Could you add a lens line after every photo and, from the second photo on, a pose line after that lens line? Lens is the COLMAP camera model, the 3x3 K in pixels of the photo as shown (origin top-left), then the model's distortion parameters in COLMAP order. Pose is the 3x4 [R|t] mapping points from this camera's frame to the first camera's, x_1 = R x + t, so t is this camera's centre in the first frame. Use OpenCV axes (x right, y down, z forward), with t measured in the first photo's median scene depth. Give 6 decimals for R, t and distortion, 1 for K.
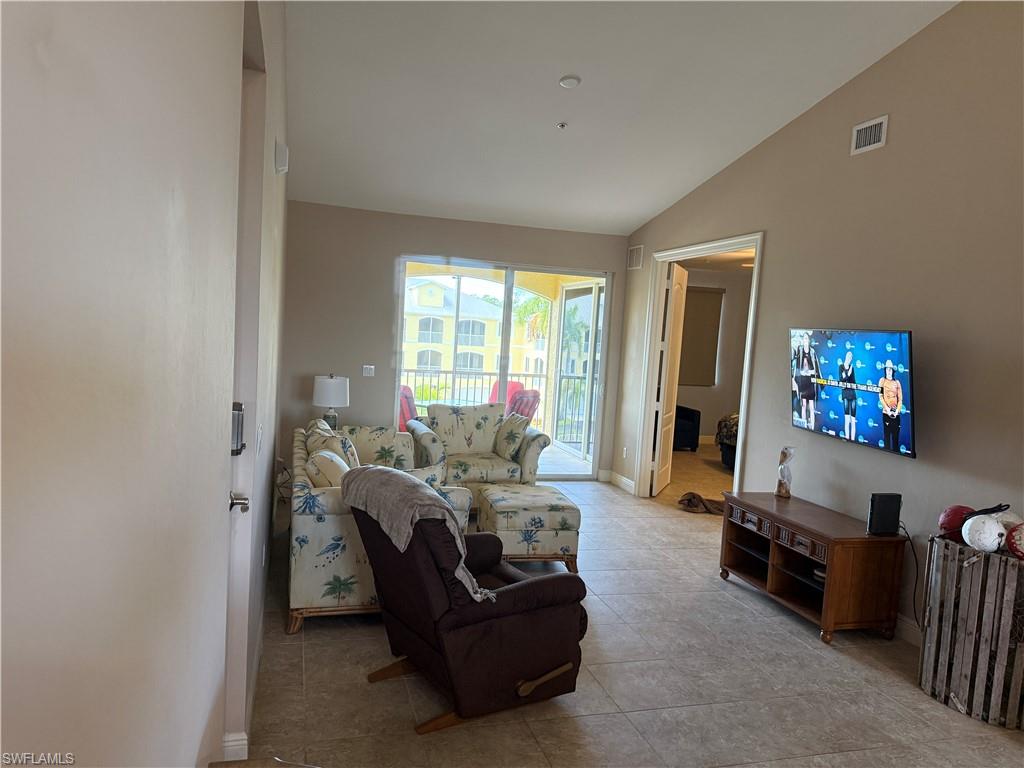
lens RADIAL K [[719.4, 0, 489.7], [0, 719.4, 389.0], [0, 0, 1]] dist [0.010058, 0.001173]
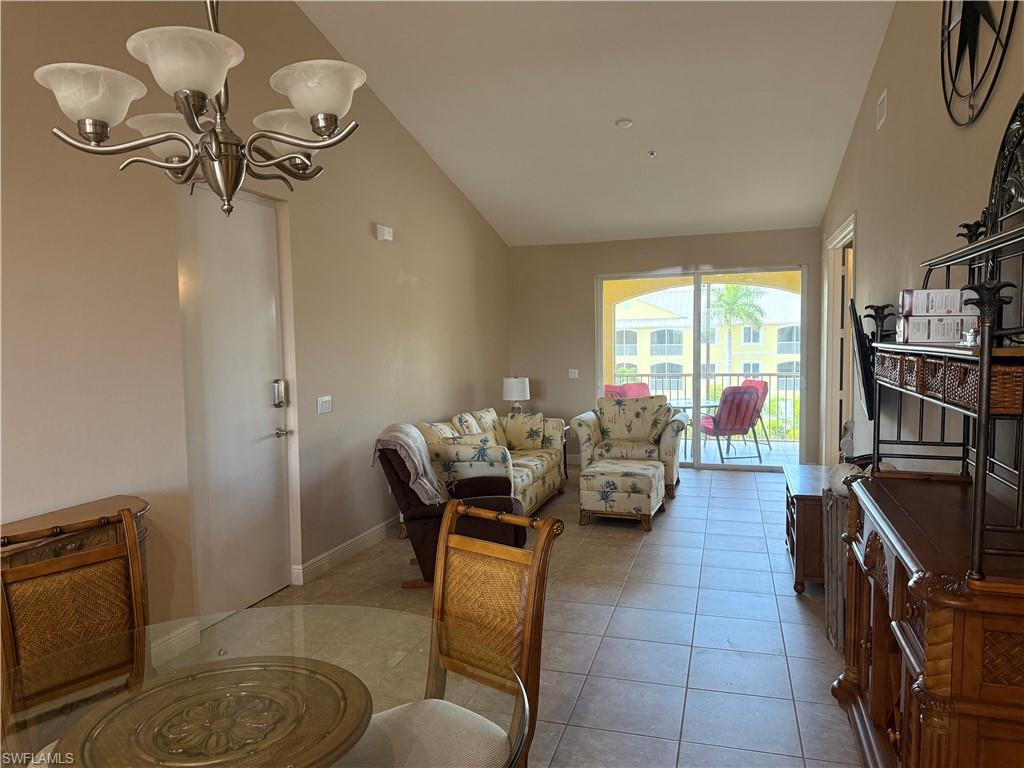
lens RADIAL K [[734.4, 0, 509.7], [0, 734.4, 396.1], [0, 0, 1]] dist [0.004375, -0.000030]
pose [[0.839637, -0.032988, -0.542146, 0.539190], [0.021675, 0.999394, -0.027242, 0.057809], [0.542716, 0.011123, 0.839843, -0.128067]]
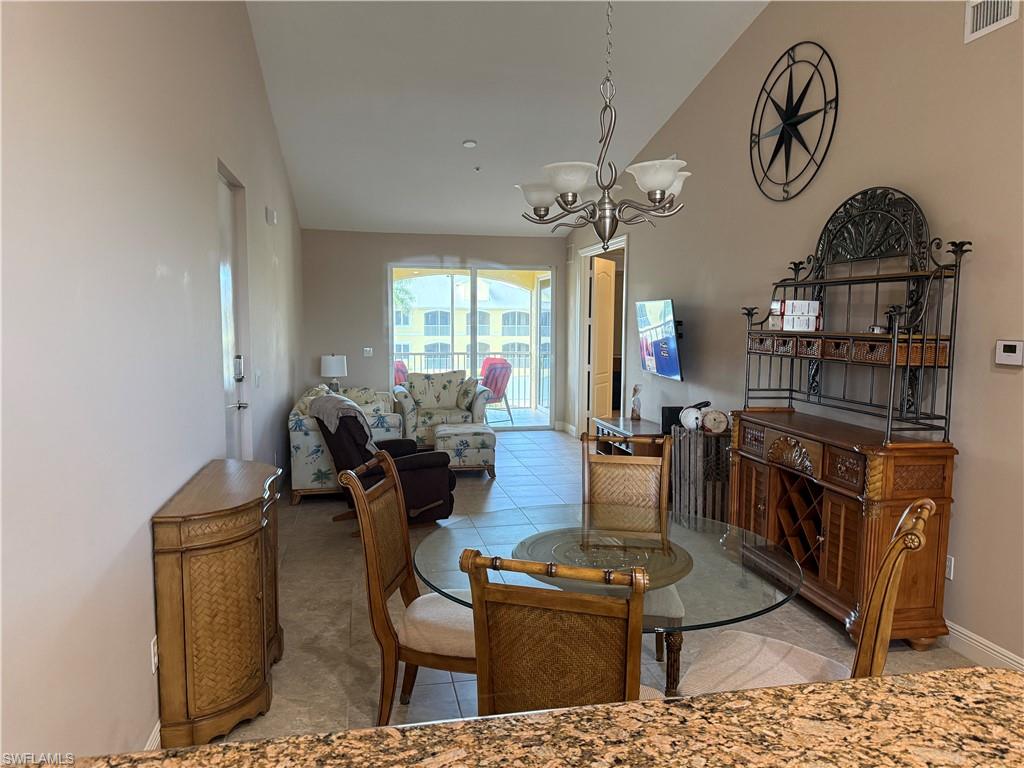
lens RADIAL K [[734.4, 0, 509.7], [0, 734.4, 396.1], [0, 0, 1]] dist [0.004375, -0.000030]
pose [[0.996380, -0.048642, -0.069721, 0.240071], [0.049899, 0.998620, 0.016389, 0.060986], [0.068827, -0.019809, 0.997432, -0.442818]]
